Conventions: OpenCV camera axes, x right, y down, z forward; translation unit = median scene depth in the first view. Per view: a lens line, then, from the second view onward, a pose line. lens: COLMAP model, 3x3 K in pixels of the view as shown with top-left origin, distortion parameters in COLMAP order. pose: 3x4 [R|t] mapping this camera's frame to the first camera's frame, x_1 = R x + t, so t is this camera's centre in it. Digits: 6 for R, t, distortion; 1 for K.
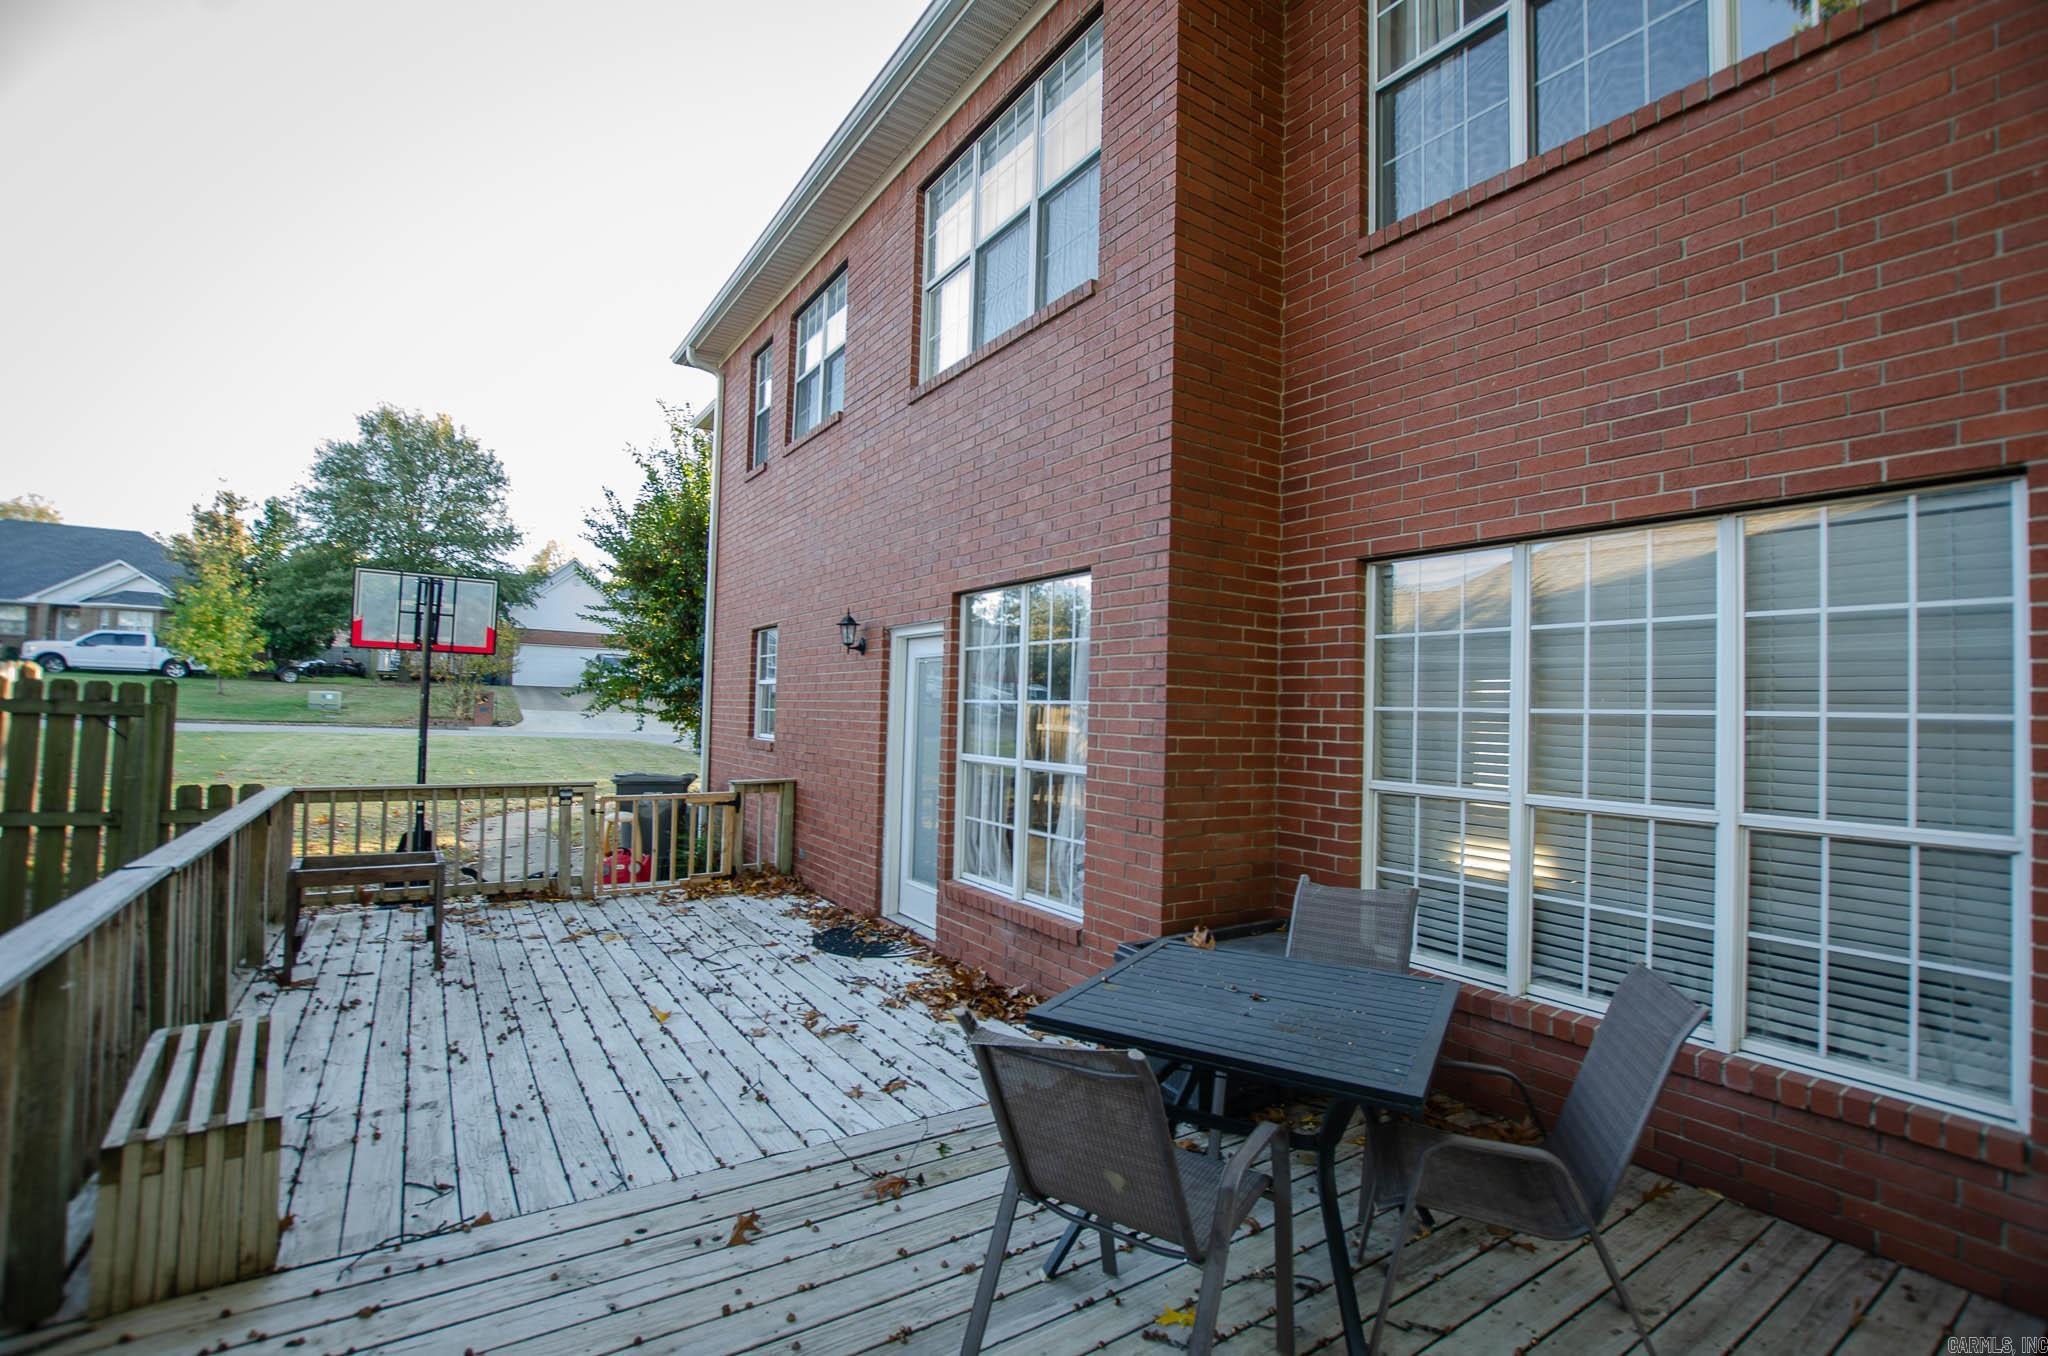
lens RADIAL K [[910.6, 0, 1022.8], [0, 910.6, 678.9], [0, 0, 1]] dist [-0.014107, 0.001679]
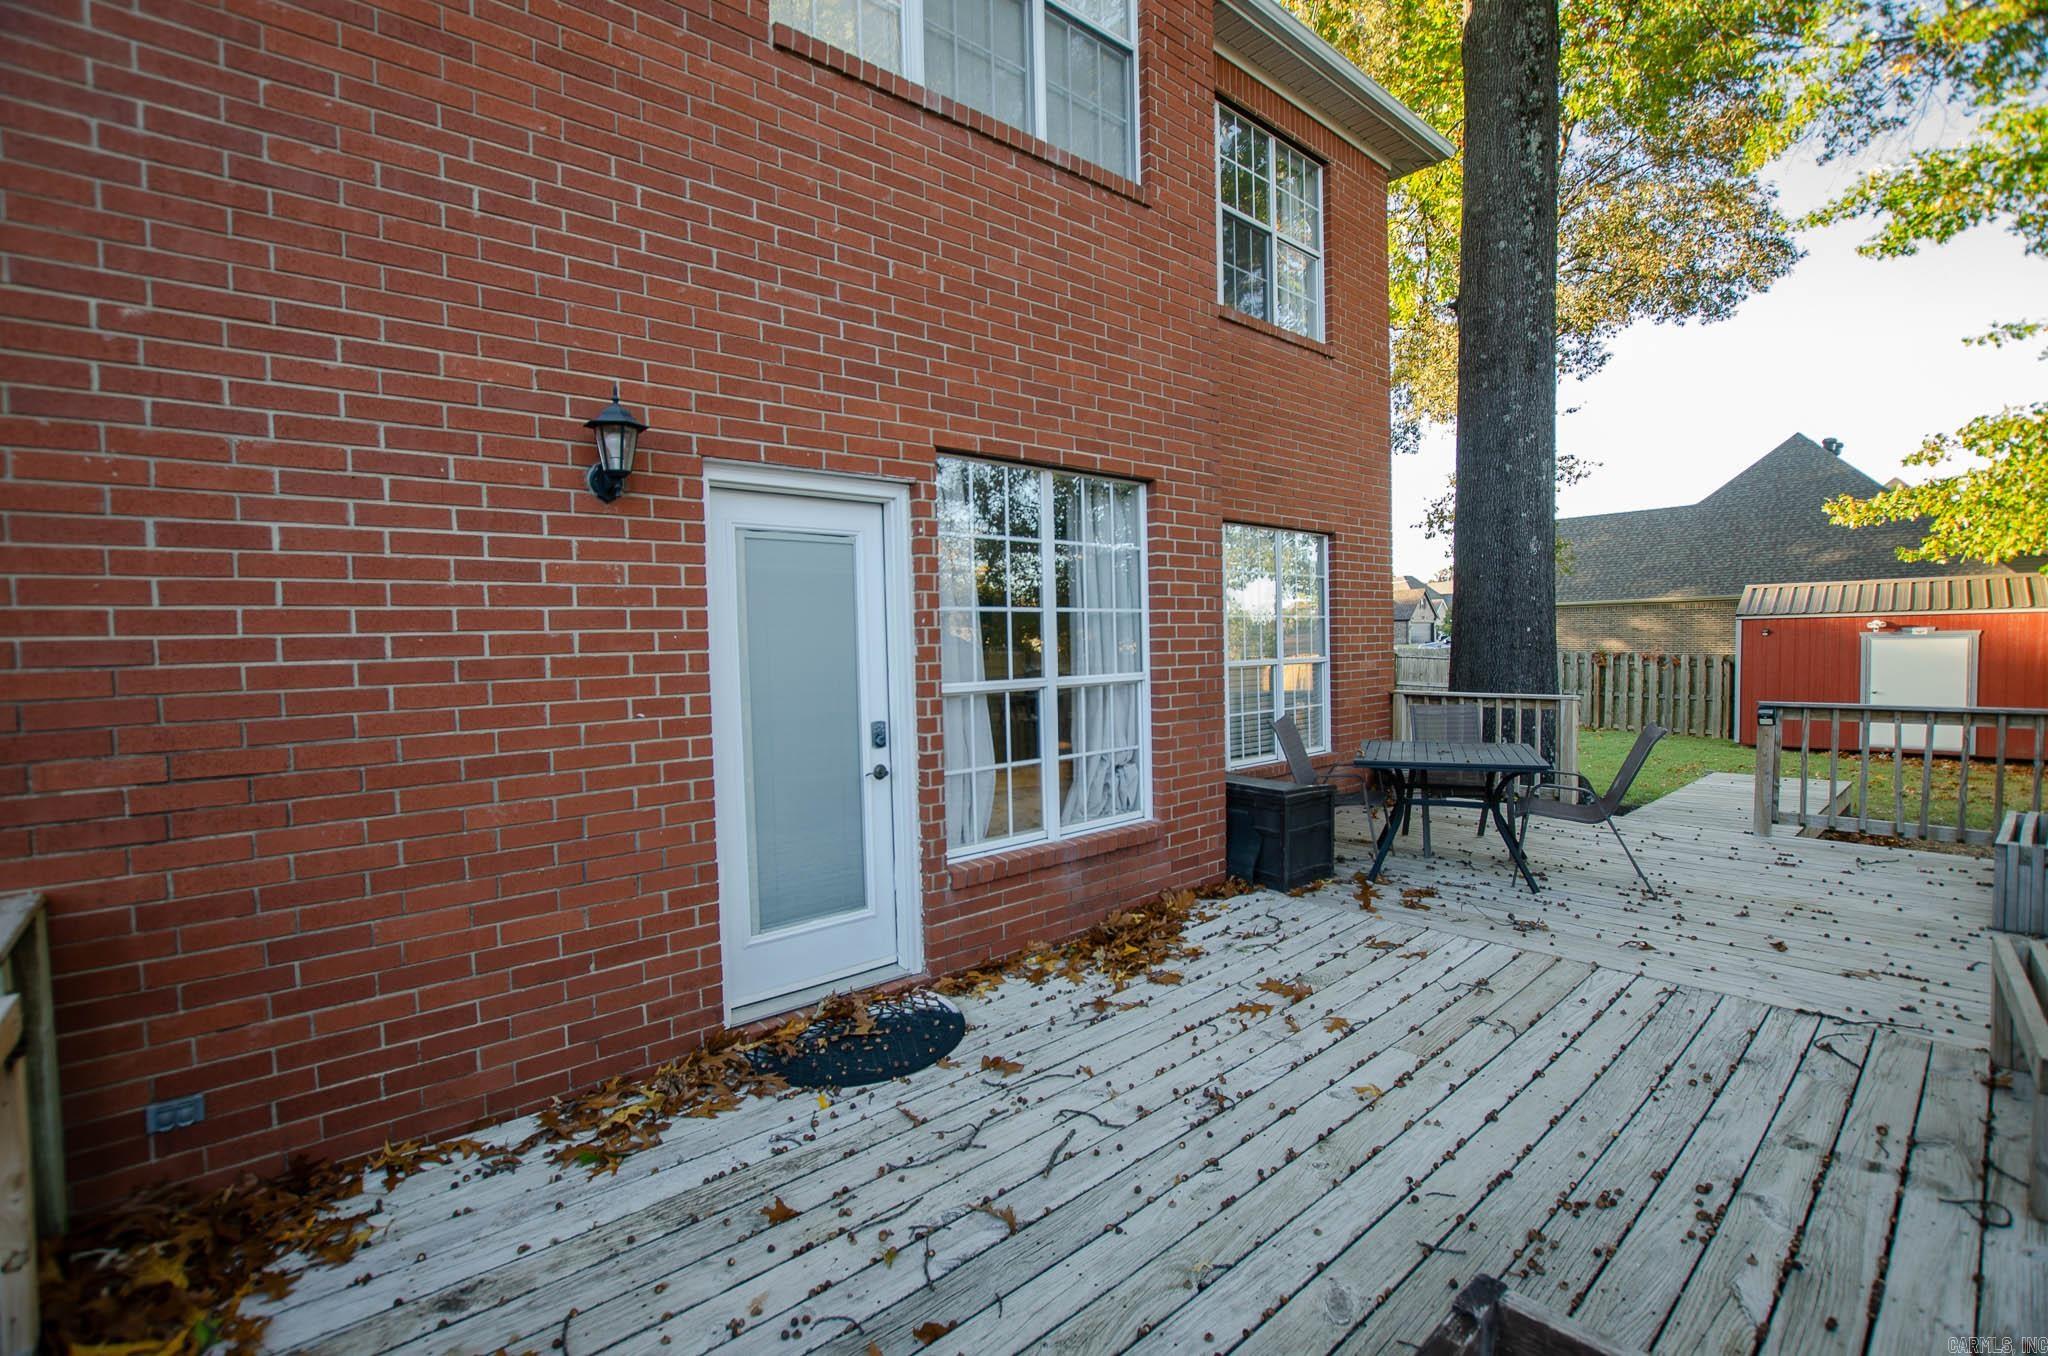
lens RADIAL K [[910.6, 0, 1032.1], [0, 910.6, 680.6], [0, 0, 1]] dist [-0.014107, 0.001679]
pose [[-0.147210, -0.066201, 0.986887, -1.036816], [-0.020657, 0.997746, 0.063848, 0.047596], [-0.988890, -0.010987, -0.148246, 1.417830]]
